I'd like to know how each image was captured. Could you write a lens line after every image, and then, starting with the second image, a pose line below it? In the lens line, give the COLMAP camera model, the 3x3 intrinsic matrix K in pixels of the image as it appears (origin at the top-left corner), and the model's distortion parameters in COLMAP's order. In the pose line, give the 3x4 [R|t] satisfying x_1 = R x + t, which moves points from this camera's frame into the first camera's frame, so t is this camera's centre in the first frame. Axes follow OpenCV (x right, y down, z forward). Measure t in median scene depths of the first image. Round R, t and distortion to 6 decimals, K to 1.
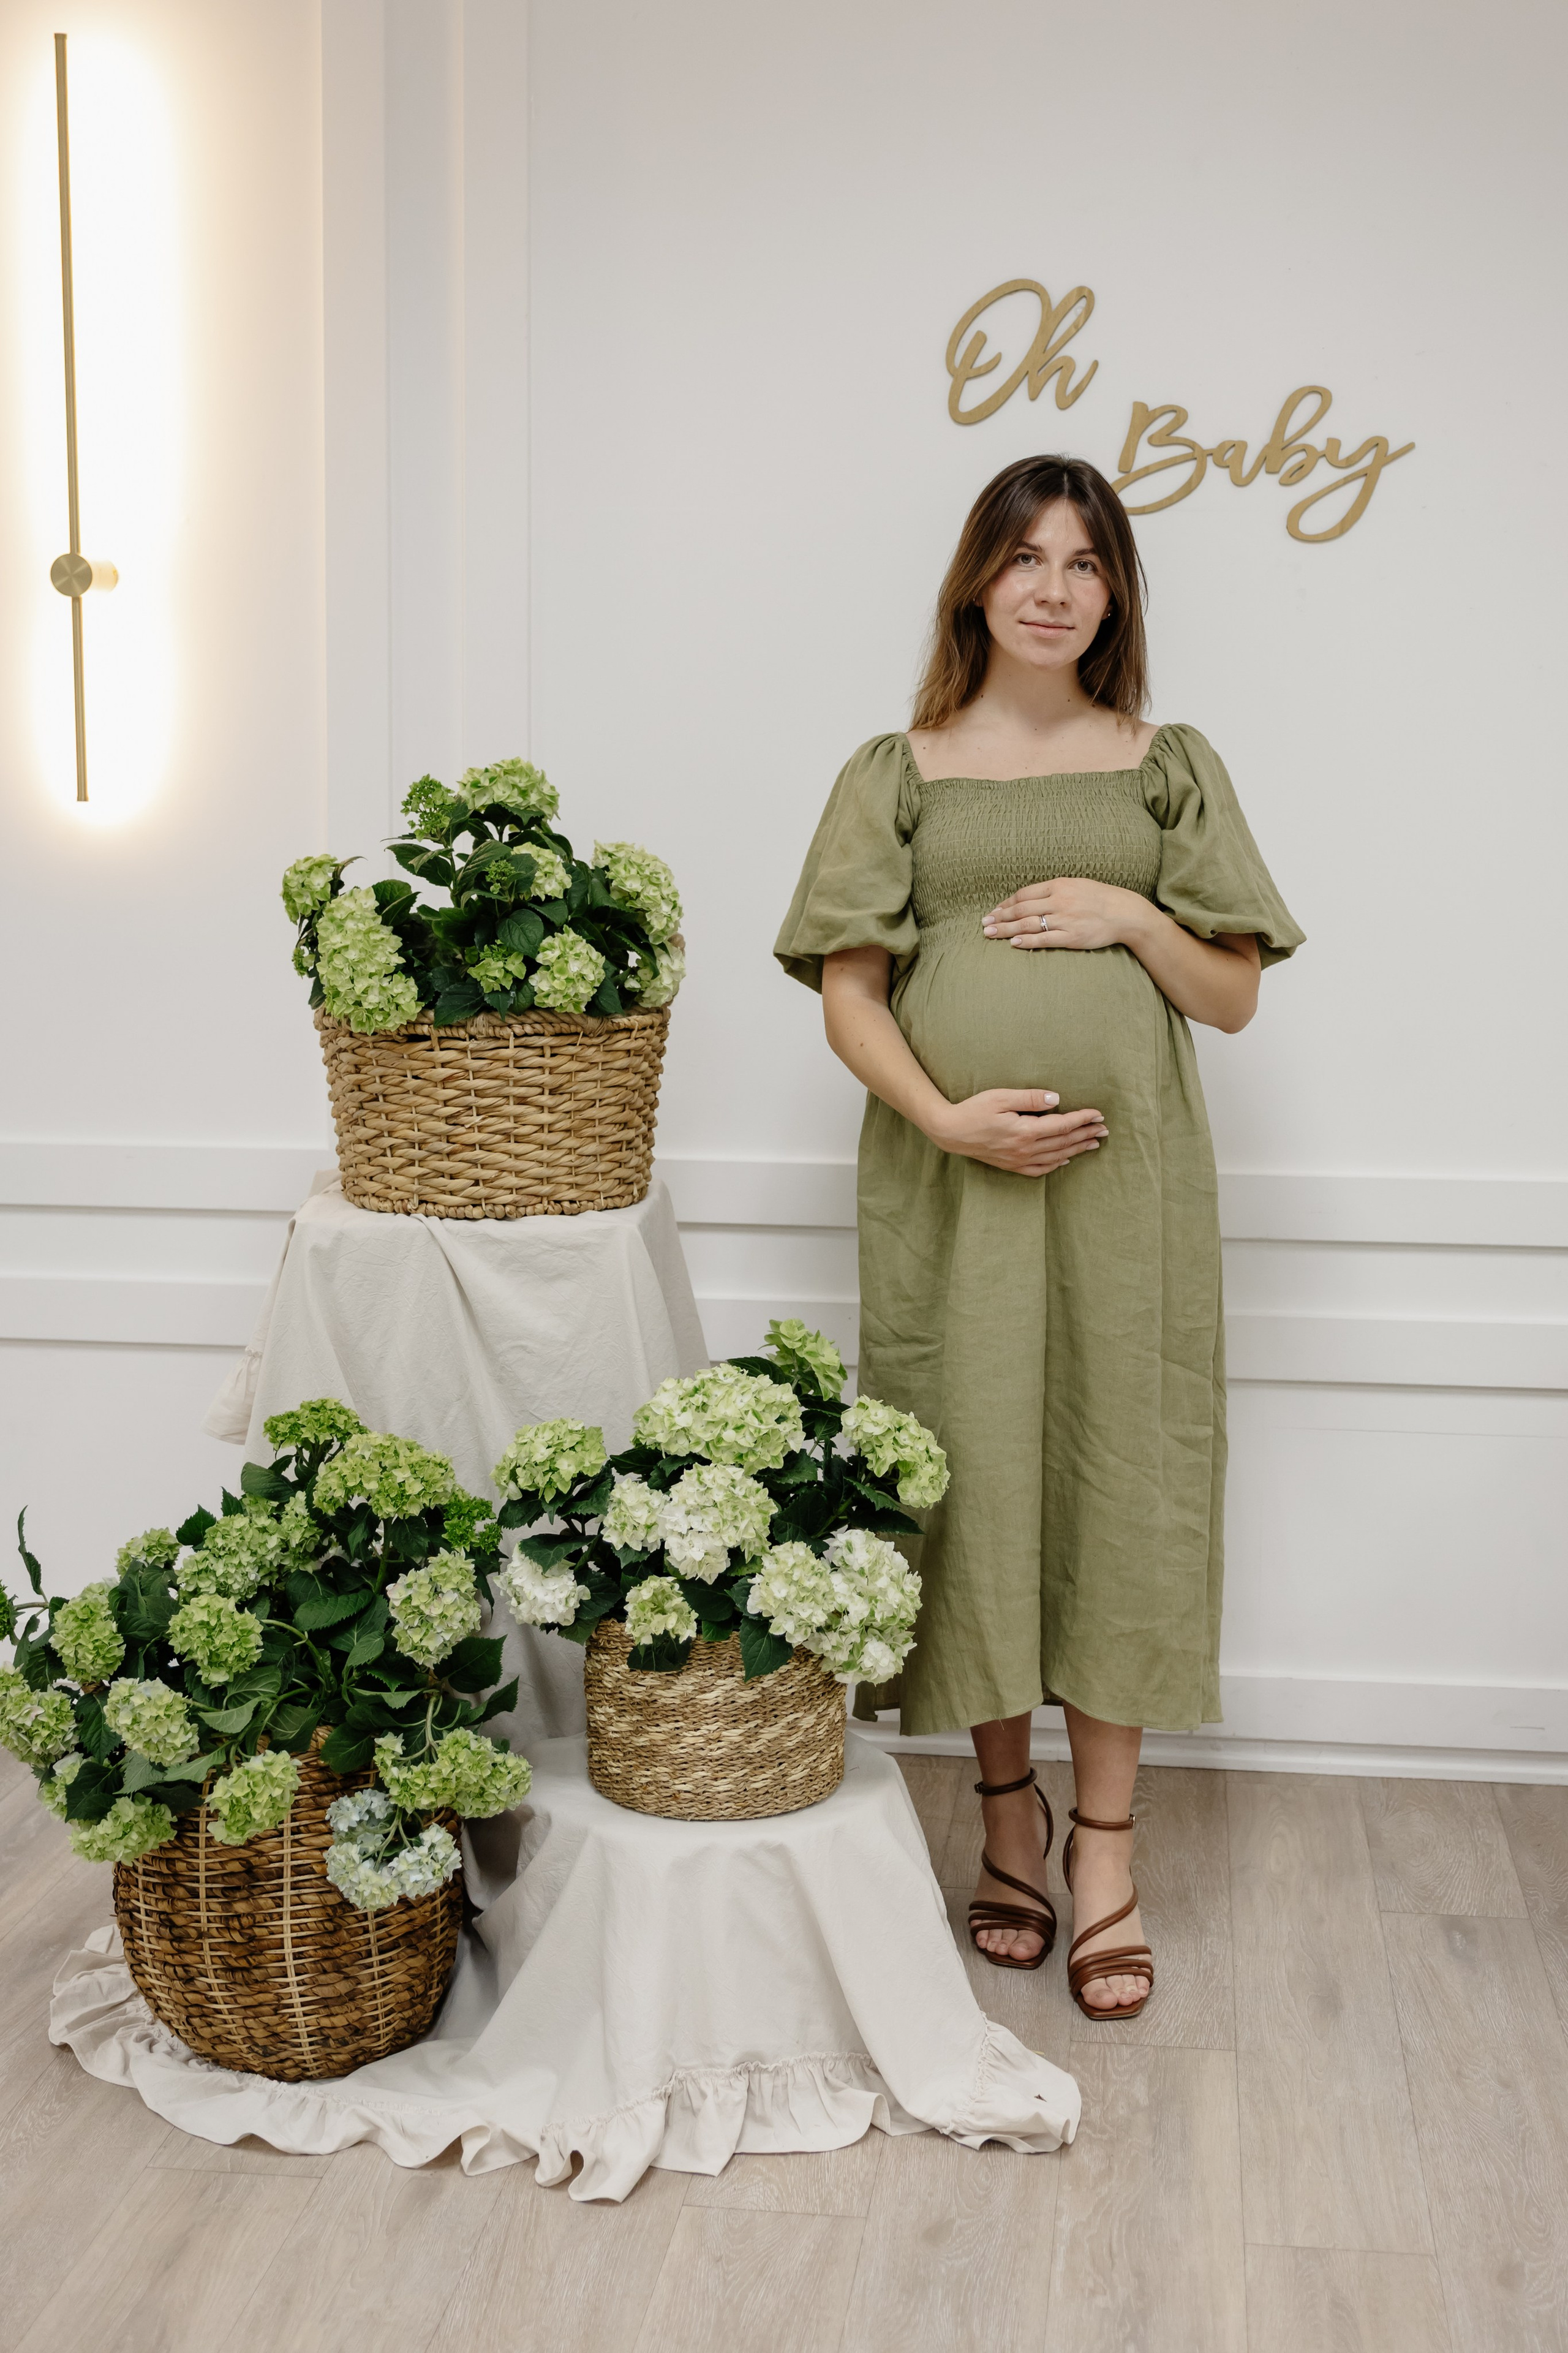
lens RADIAL K [[2982.8, 0, 848.2], [0, 2982.8, 1037.1], [0, 0, 1]] dist [0.009447, 0.000000]
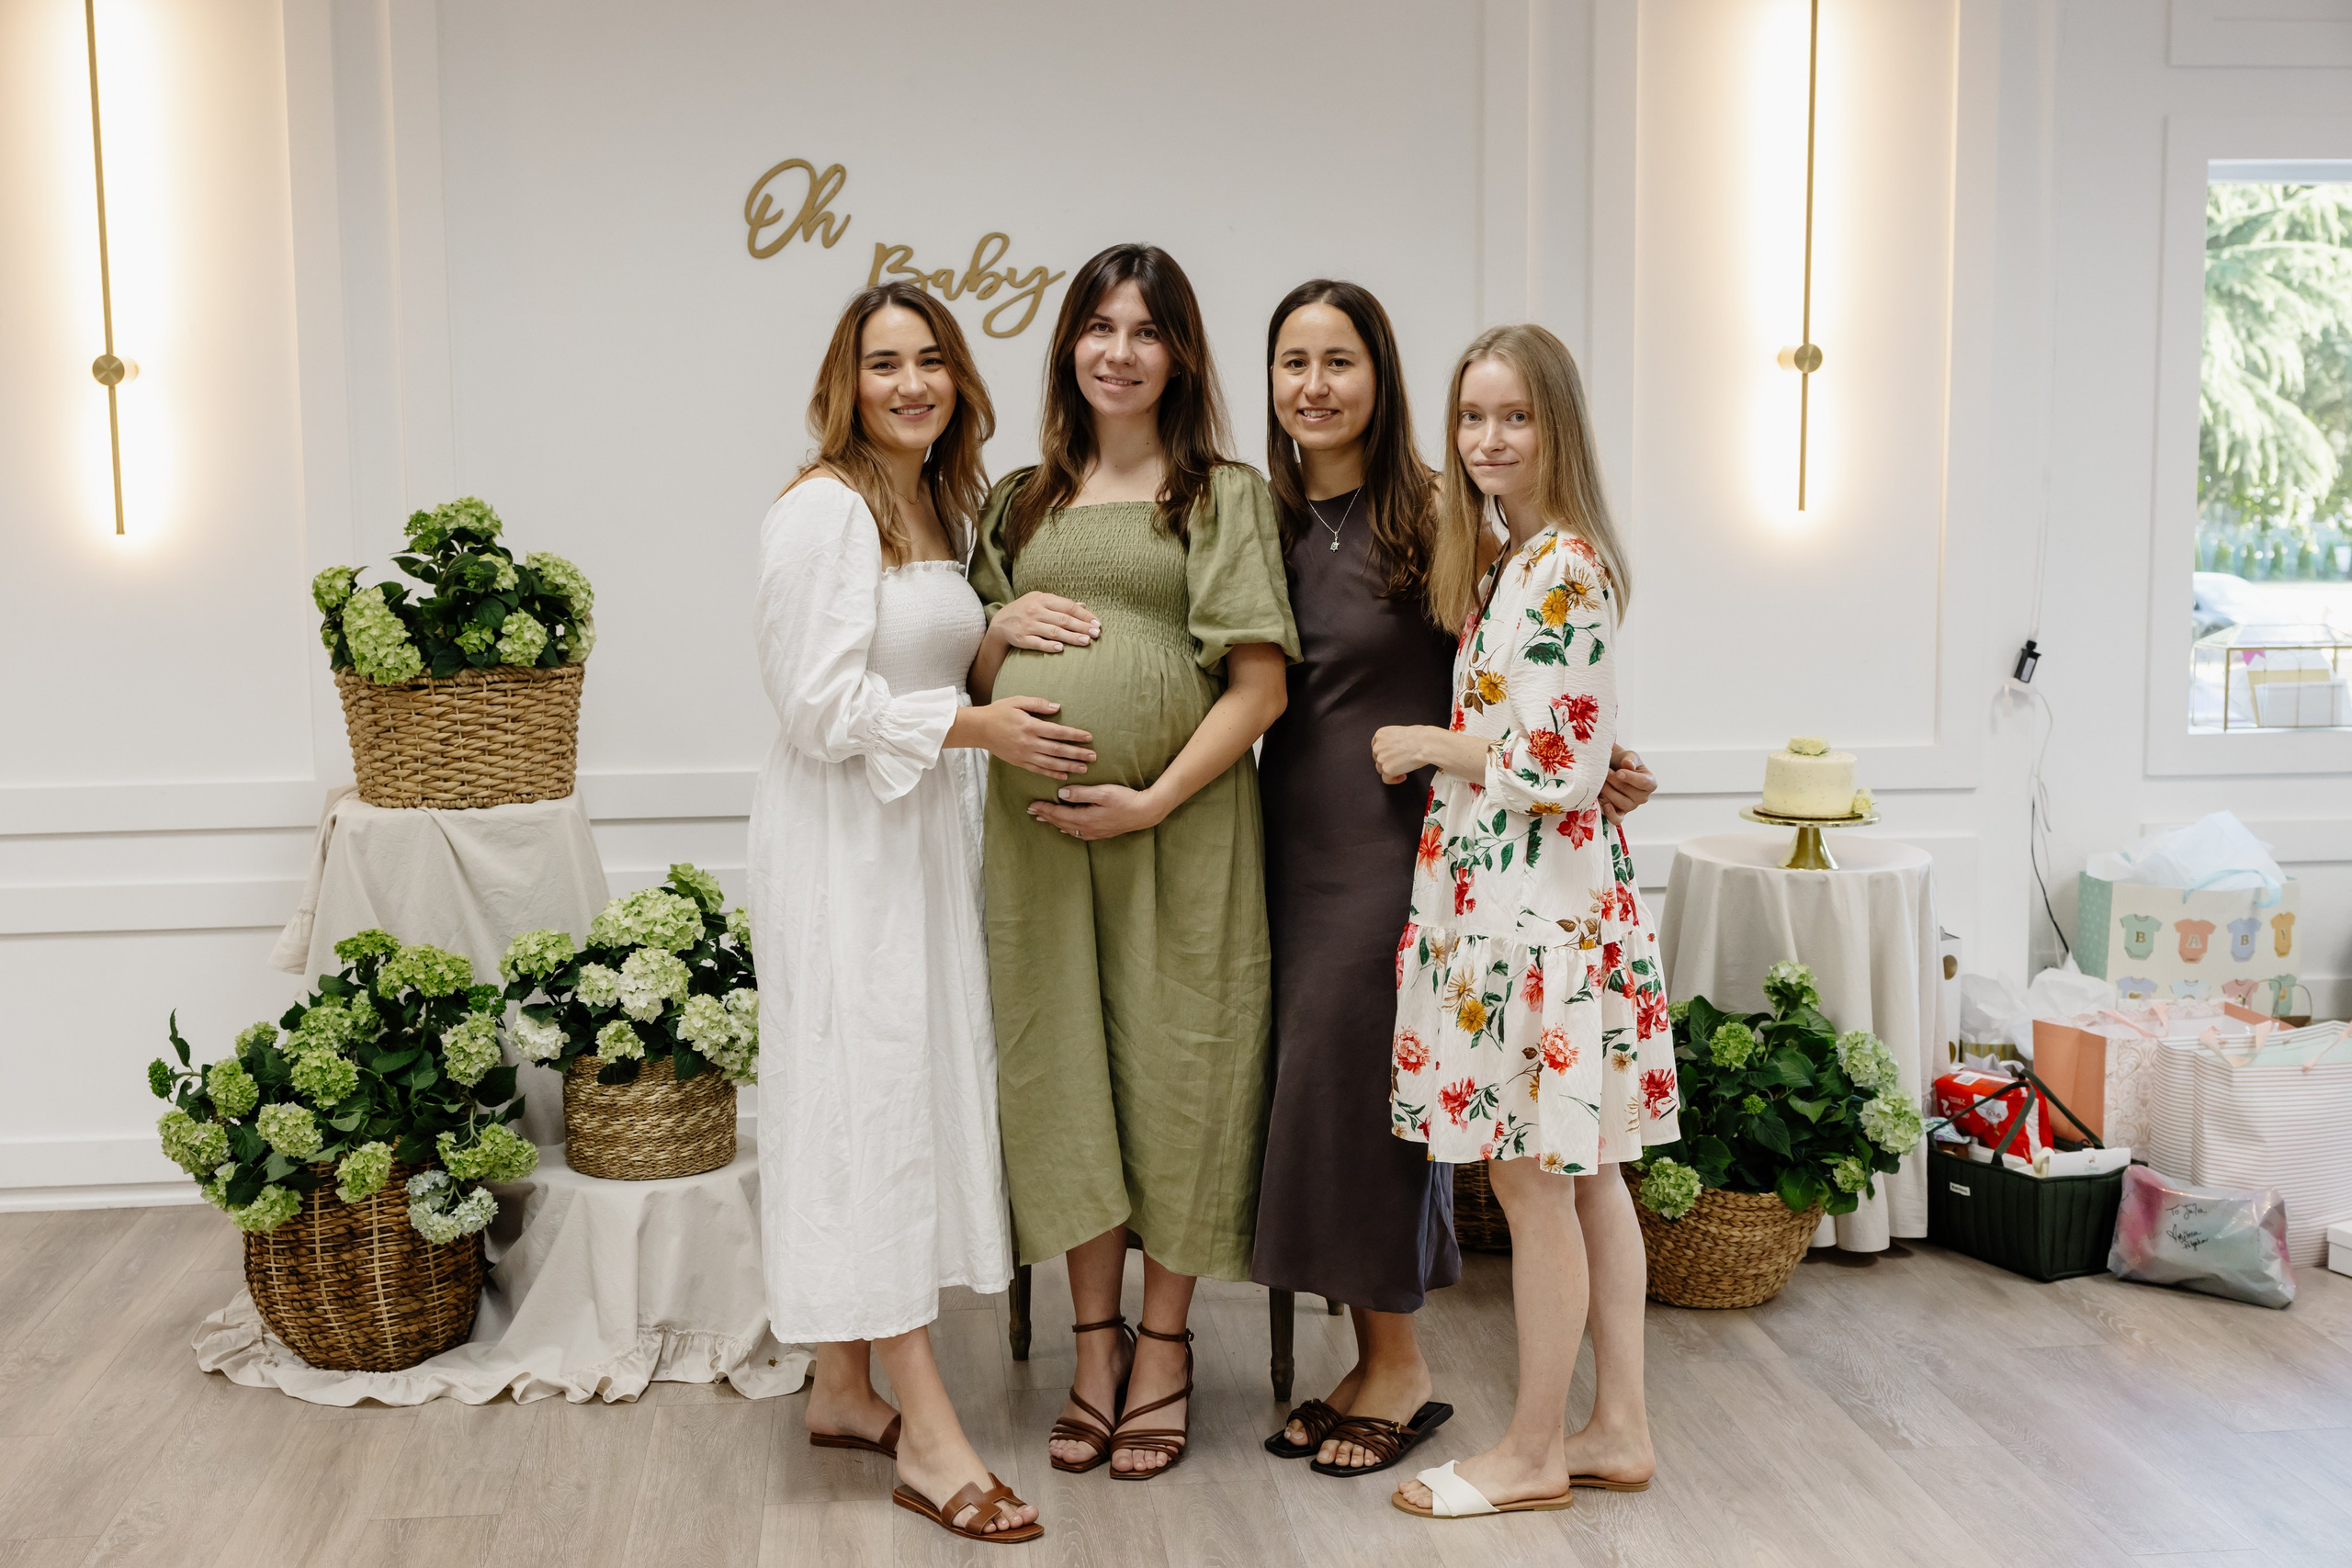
lens RADIAL K [[2797.9, 0, 1181.0], [0, 2797.9, 776.2], [0, 0, 1]] dist [0.006118, 0.000000]
pose [[0.975138, -0.044437, 0.217099, -0.084777], [0.041223, 0.998963, 0.019317, 0.035633], [-0.217732, -0.009887, 0.975959, -0.469842]]
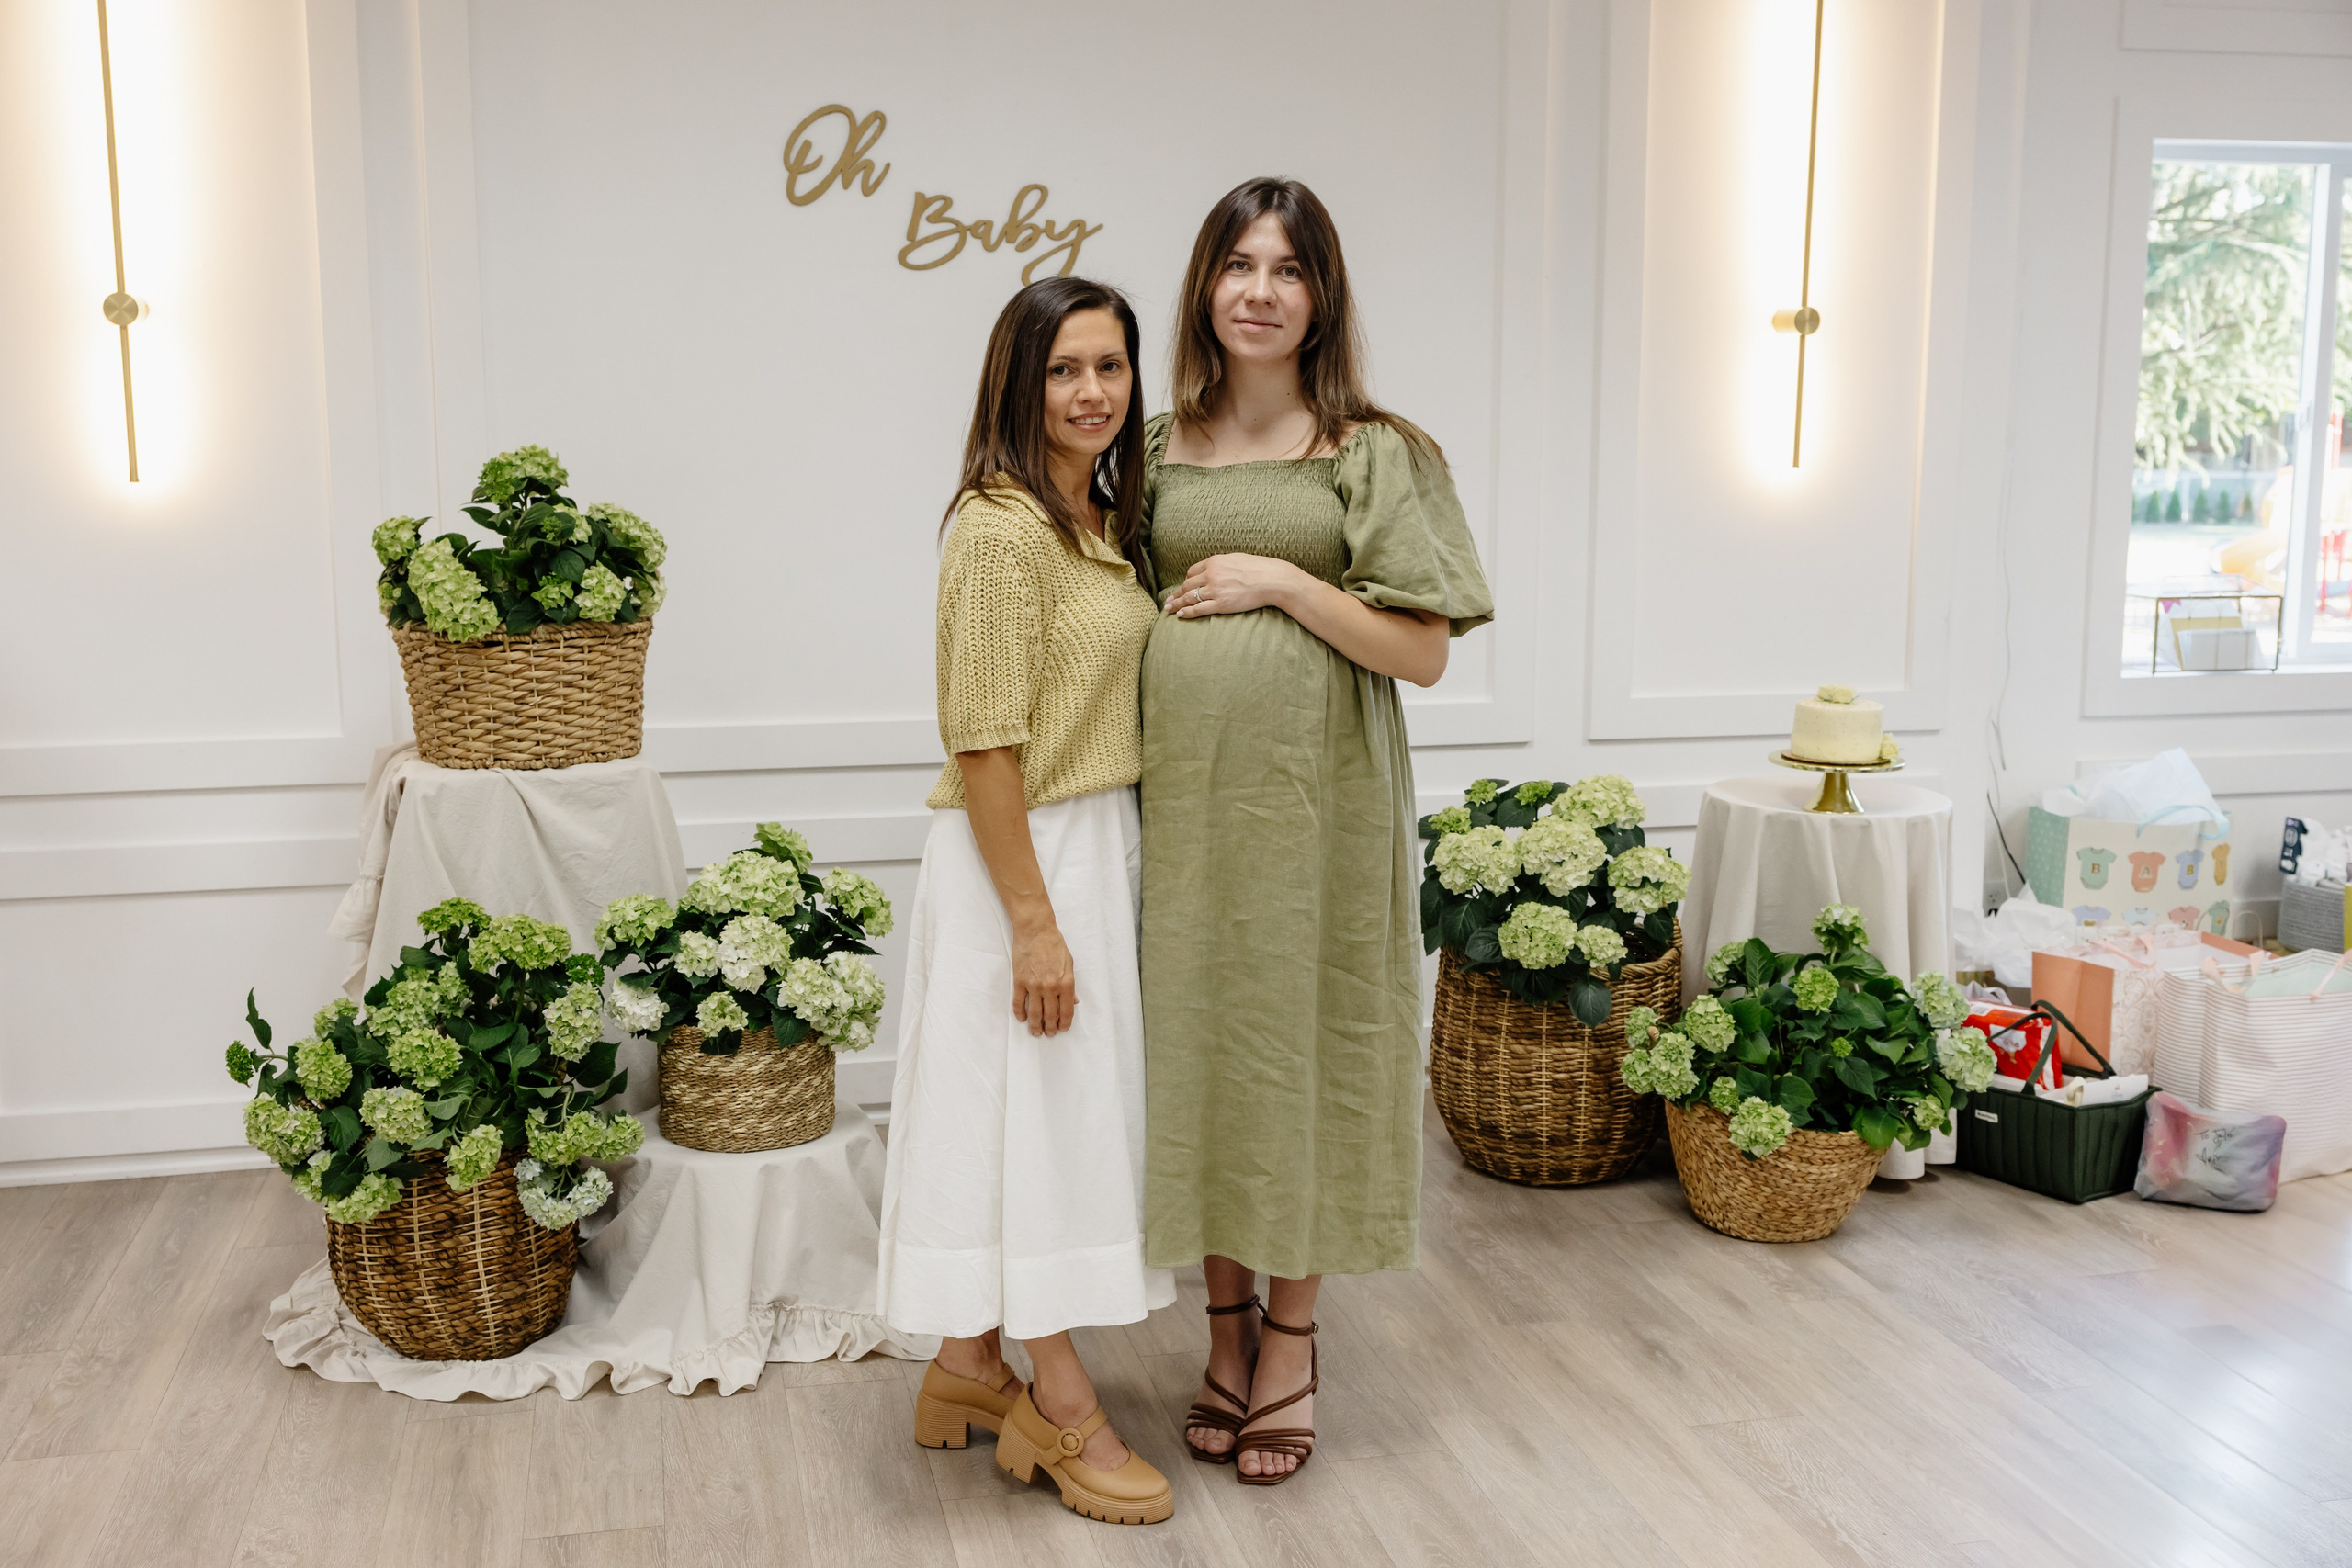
lens RADIAL K [[2441.1, 0, 1184.8], [0, 2441.1, 777.4], [0, 0, 1]] dist [0.020707, 0.000000]
pose [[0.943879, -0.061017, 0.324605, -0.230467], [0.045339, 0.997420, 0.055652, 0.014919], [-0.327164, -0.037811, 0.944211, -0.224980]]
